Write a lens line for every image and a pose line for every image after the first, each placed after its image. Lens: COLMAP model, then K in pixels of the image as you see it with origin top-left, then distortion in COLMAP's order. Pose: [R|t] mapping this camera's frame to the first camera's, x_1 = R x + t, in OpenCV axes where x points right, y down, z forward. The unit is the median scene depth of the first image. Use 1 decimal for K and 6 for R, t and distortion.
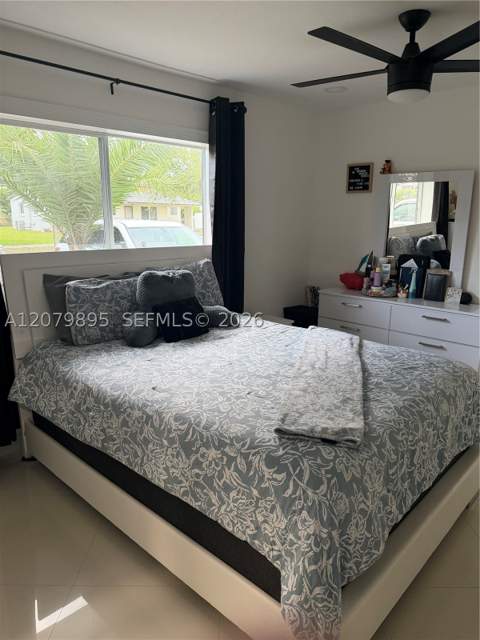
lens RADIAL K [[455.9, 0, 240.0], [0, 455.9, 320.0], [0, 0, 1]] dist [0.091170, -0.155261]
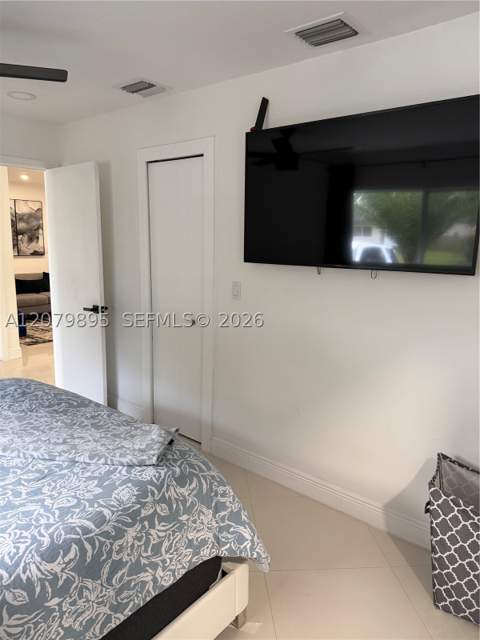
lens RADIAL K [[447.3, 0, 240.0], [0, 447.3, 320.0], [0, 0, 1]] dist [0.064497, -0.086768]
pose [[-0.073295, -0.194346, 0.978191, -0.697515], [0.209777, 0.955881, 0.205632, -0.179015], [-0.974998, 0.220274, -0.029292, 0.655055]]
